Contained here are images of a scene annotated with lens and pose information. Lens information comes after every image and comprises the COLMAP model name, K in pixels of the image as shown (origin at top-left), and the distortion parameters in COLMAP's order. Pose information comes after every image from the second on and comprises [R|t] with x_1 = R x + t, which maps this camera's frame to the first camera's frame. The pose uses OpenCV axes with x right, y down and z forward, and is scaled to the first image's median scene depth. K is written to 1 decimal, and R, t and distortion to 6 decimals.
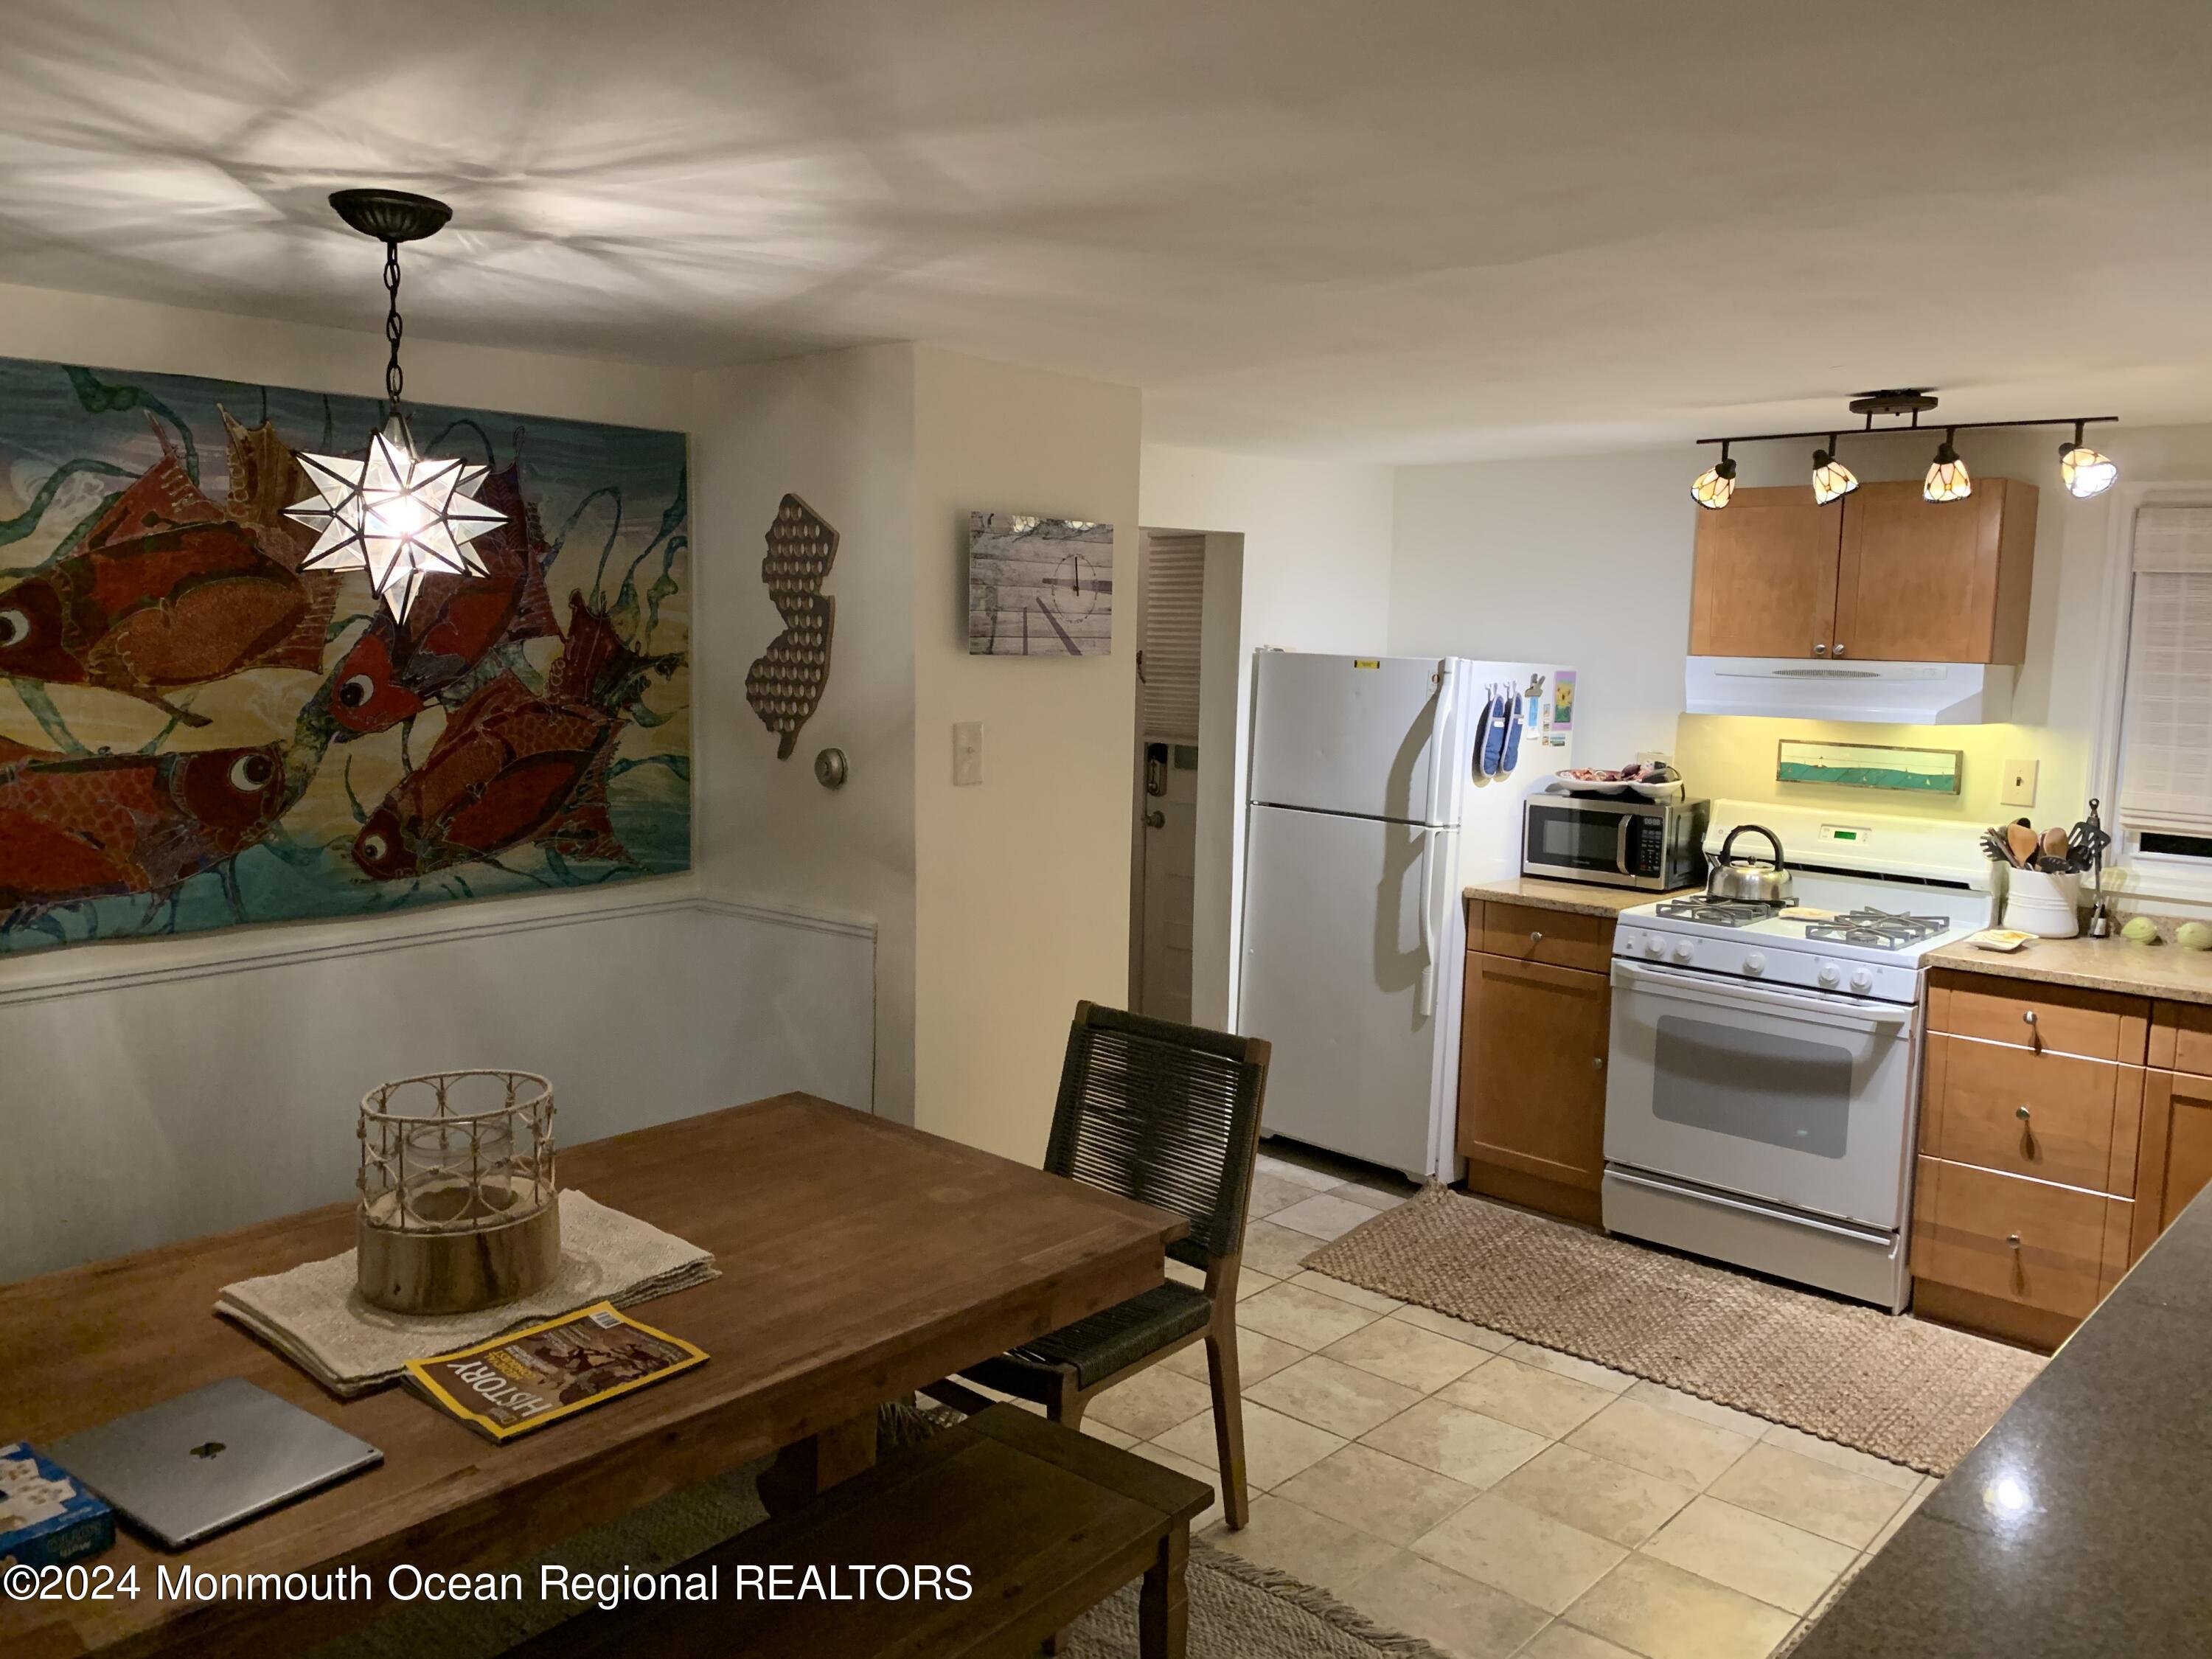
lens RADIAL K [[1675.4, 0, 1106.0], [0, 1675.4, 829.5], [0, 0, 1]] dist [0.007991, -0.012797]
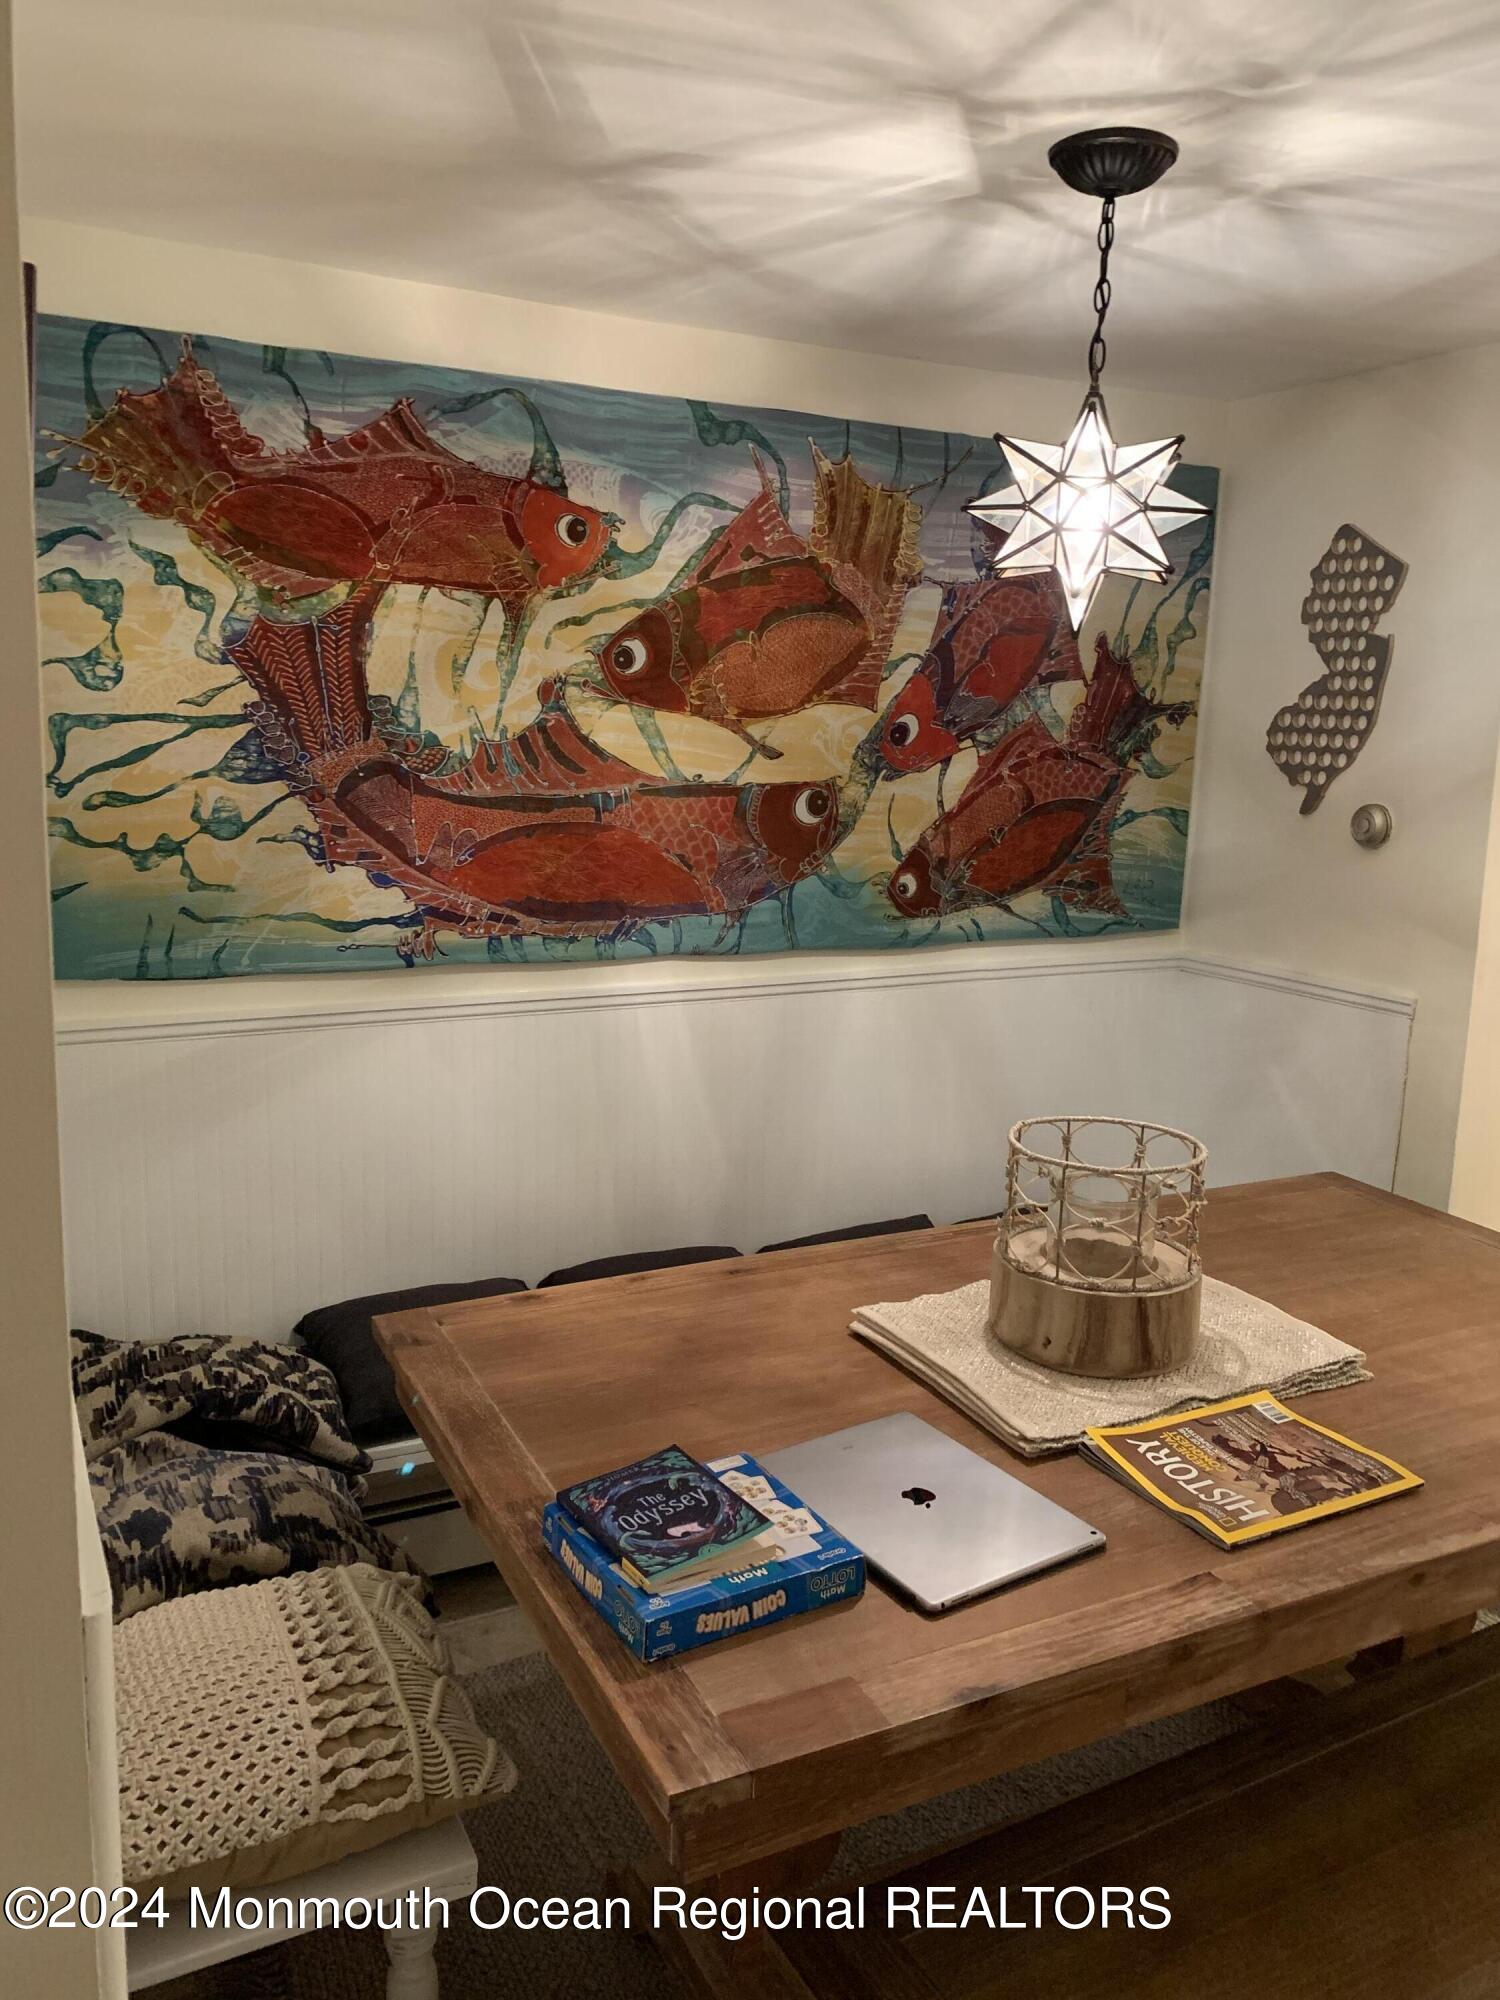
lens RADIAL K [[1486.5, 0, 750.0], [0, 1486.5, 1000.0], [0, 0, 1]] dist [0.141749, -0.289672]
pose [[0.934714, 0.077830, -0.346773, -0.222431], [-0.057680, 0.996012, 0.068069, 0.026086], [0.350688, -0.043623, 0.935476, 0.119998]]
